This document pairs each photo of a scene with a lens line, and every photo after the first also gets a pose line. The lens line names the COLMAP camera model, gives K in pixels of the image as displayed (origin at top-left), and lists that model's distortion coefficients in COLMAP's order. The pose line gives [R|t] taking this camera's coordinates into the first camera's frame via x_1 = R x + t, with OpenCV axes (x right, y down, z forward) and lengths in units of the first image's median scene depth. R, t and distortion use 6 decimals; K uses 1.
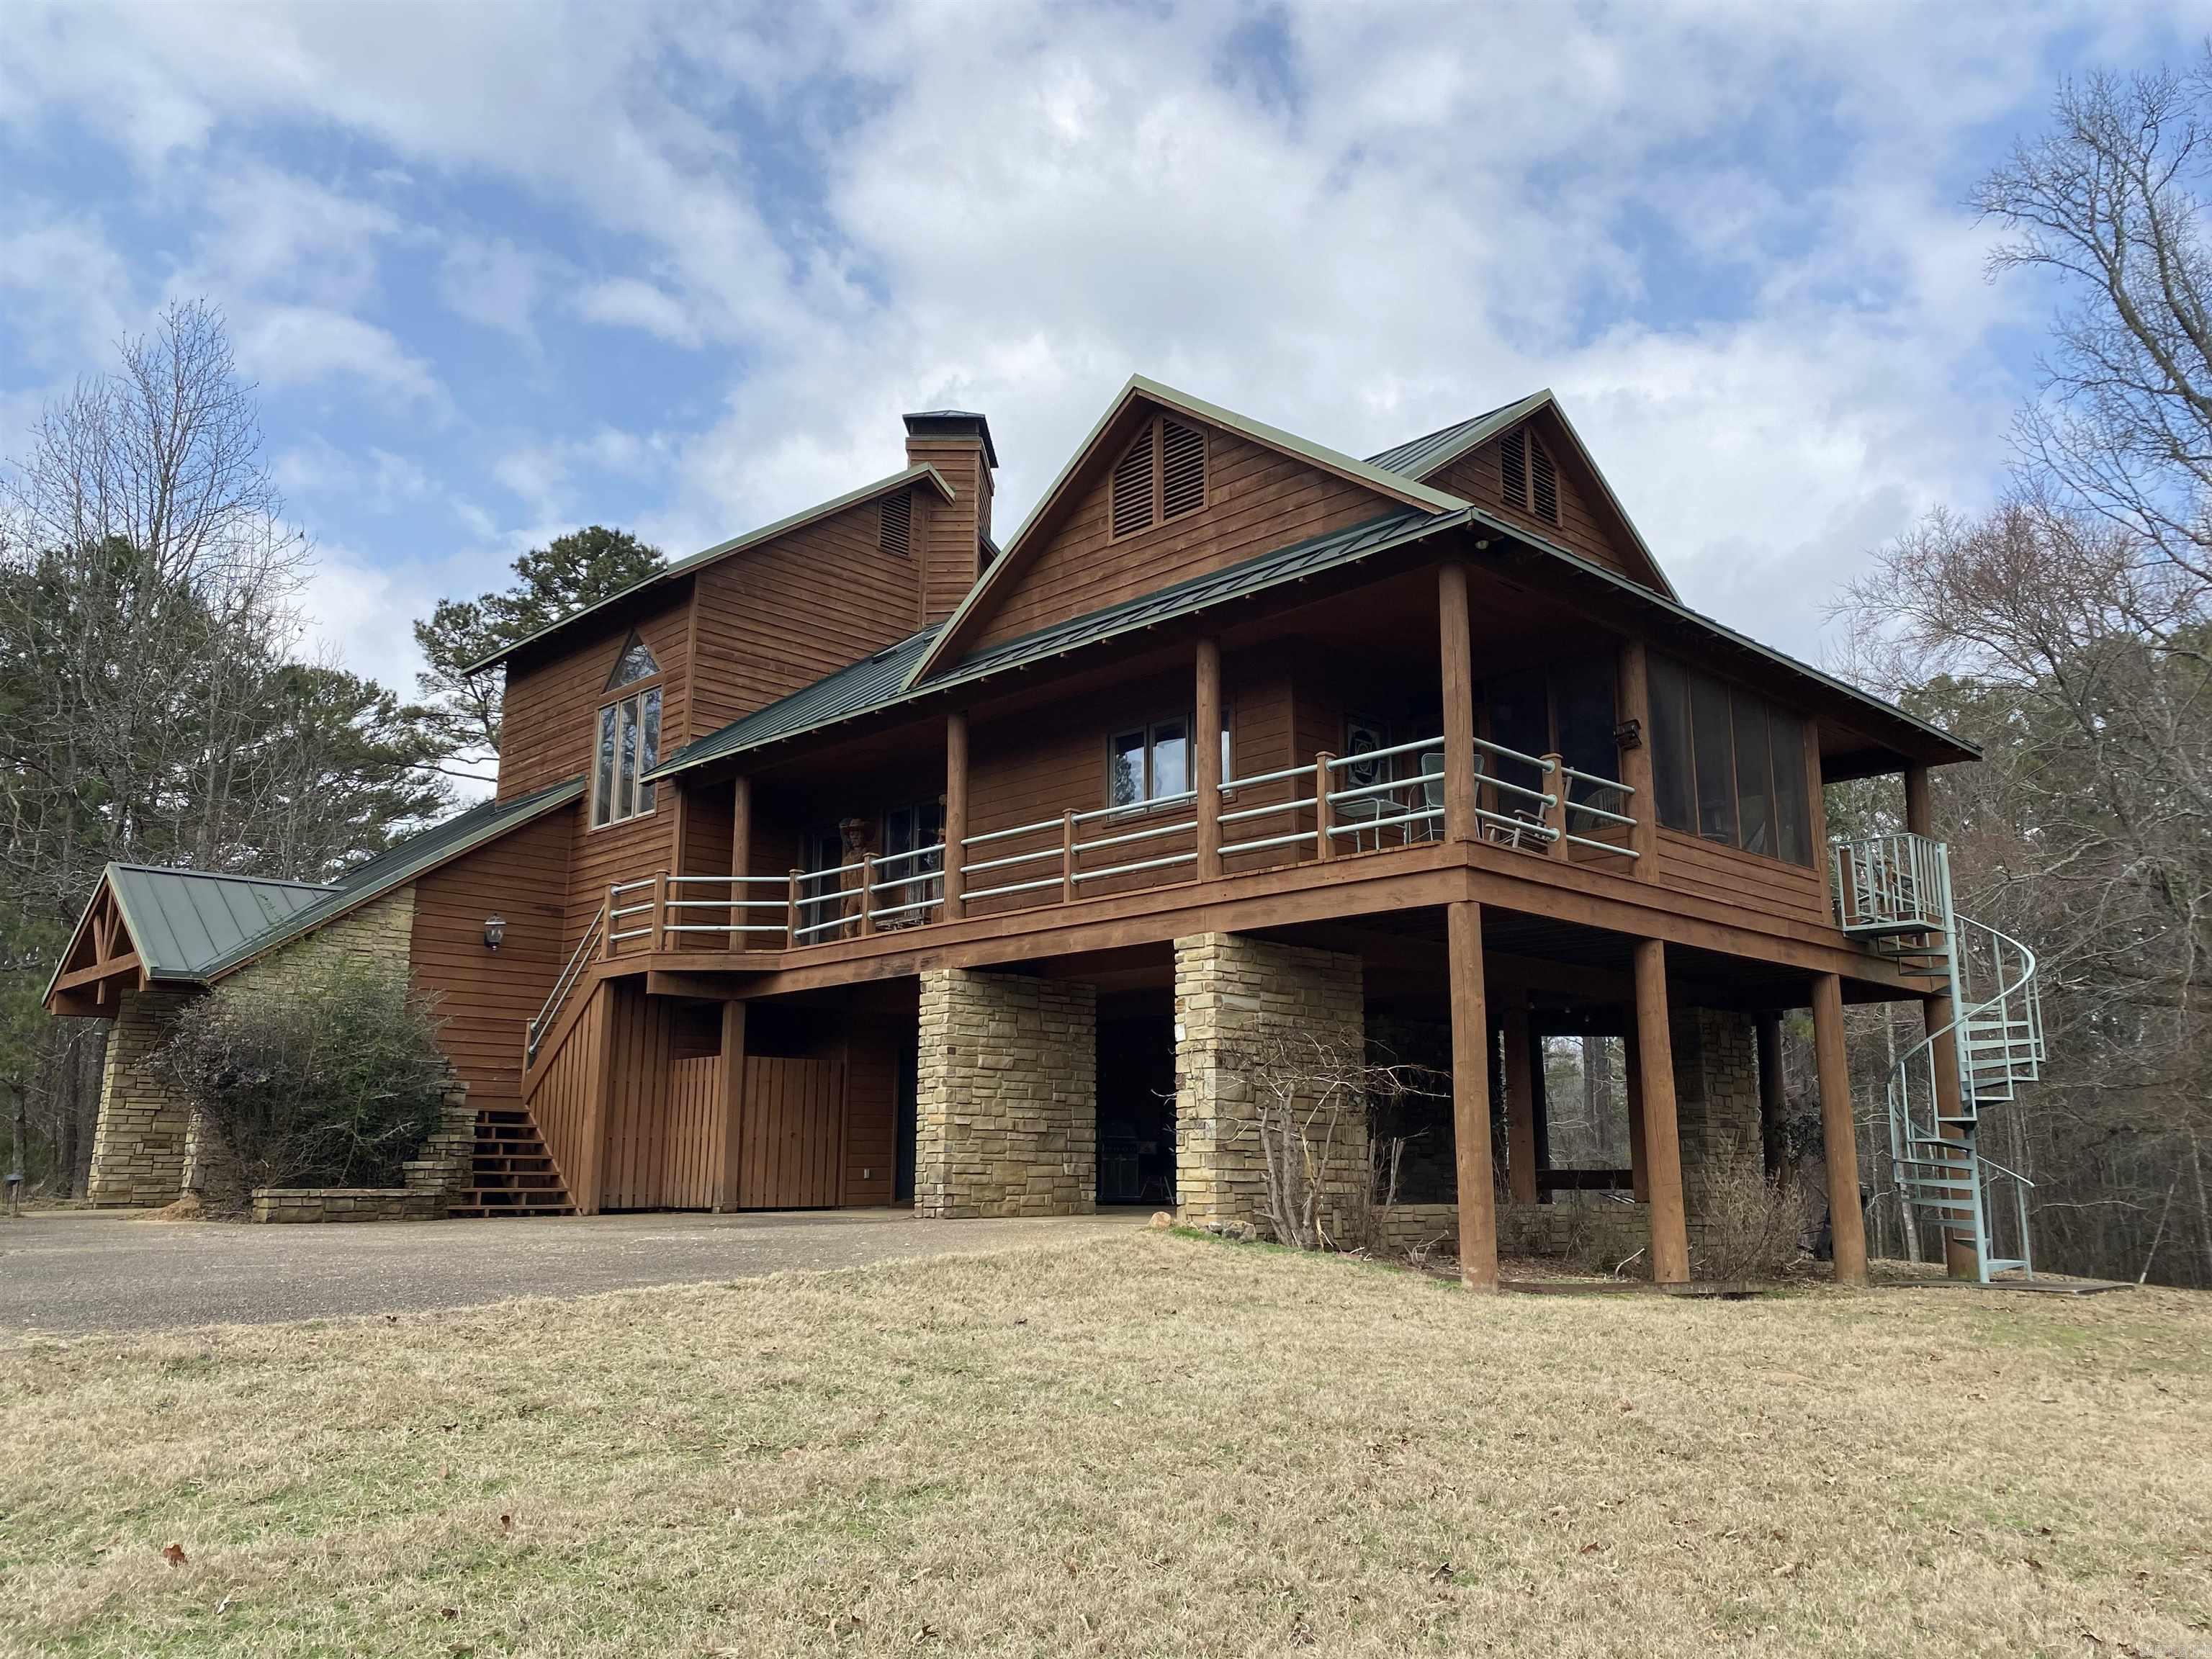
lens RADIAL K [[1690.3, 0, 1106.3], [0, 1690.3, 823.0], [0, 0, 1]] dist [0.052526, -0.046385]
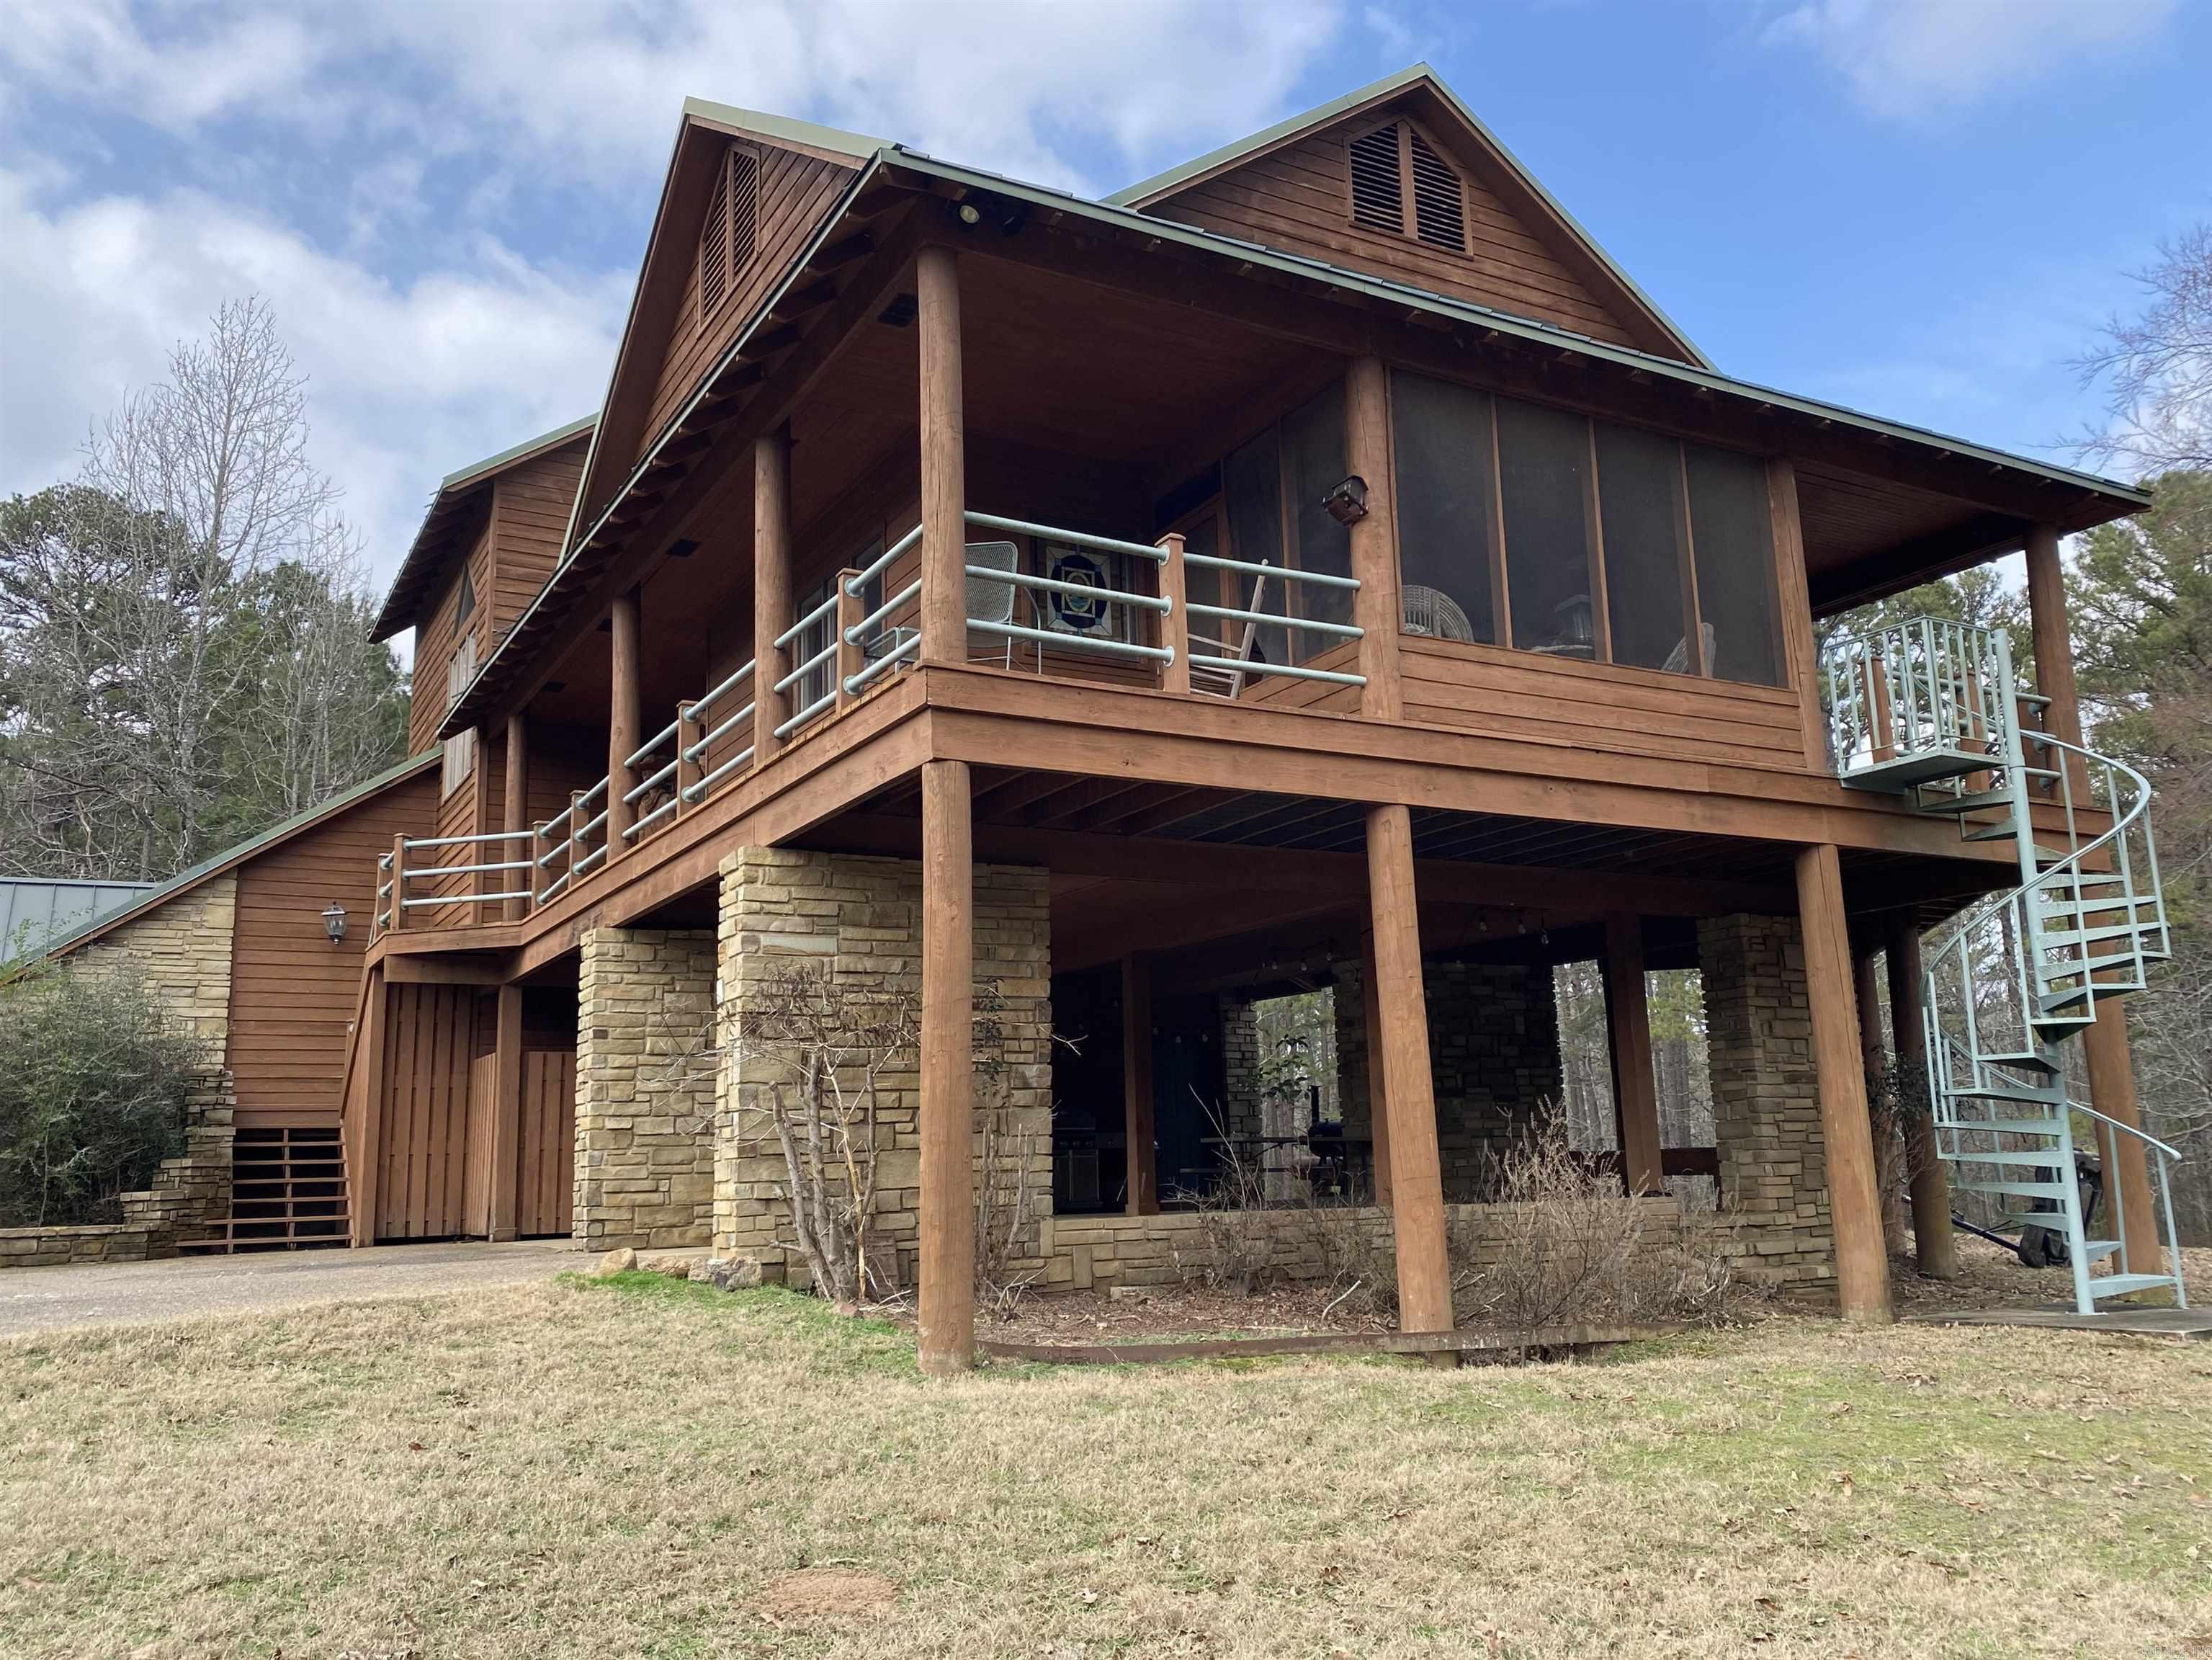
lens RADIAL K [[1781.4, 0, 1119.5], [0, 1781.4, 824.7], [0, 0, 1]] dist [0.003304, 0.005504]
pose [[0.967583, -0.079564, -0.239691, 0.308795], [0.083521, 0.996486, 0.006377, 0.050318], [0.238341, -0.026189, 0.970828, 0.252027]]
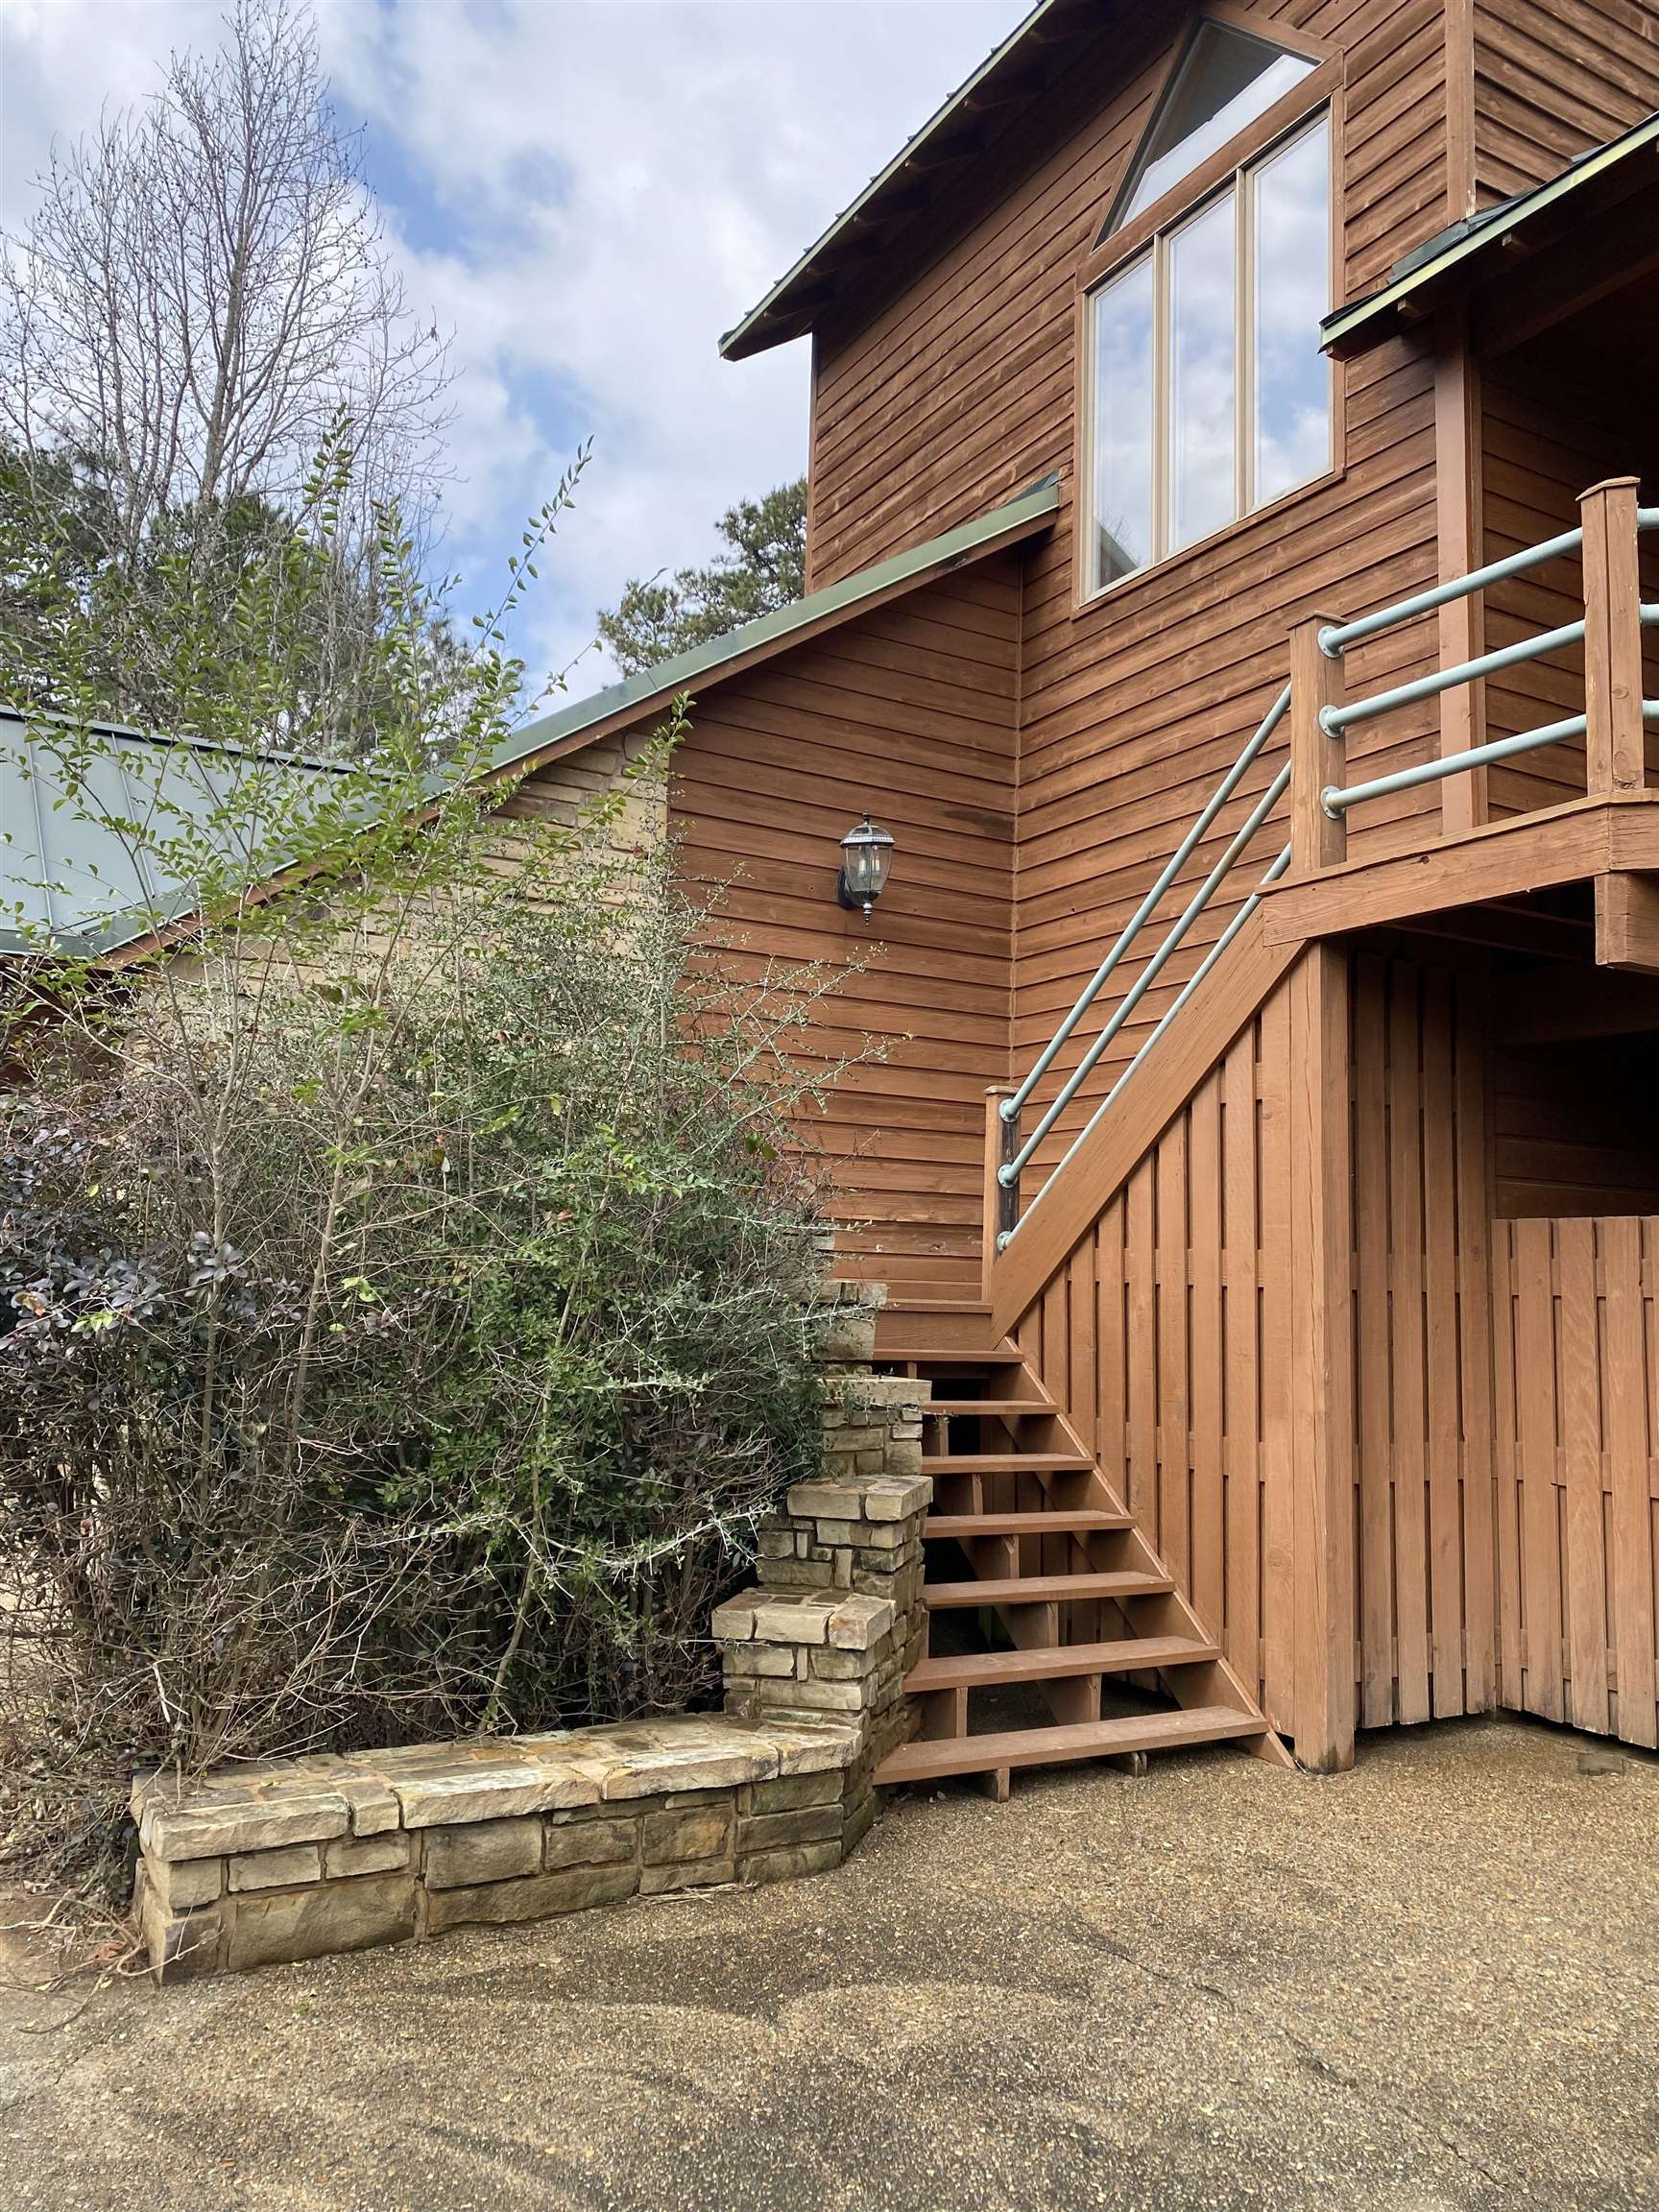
lens RADIAL K [[1690.3, 0, 829.9], [0, 1690.3, 1091.3], [0, 0, 1]] dist [0.052526, -0.046385]
pose [[0.968700, -0.005584, -0.248173, -0.332951], [0.026943, 0.996206, 0.082752, 0.100436], [0.246769, -0.086848, 0.965175, 0.767796]]
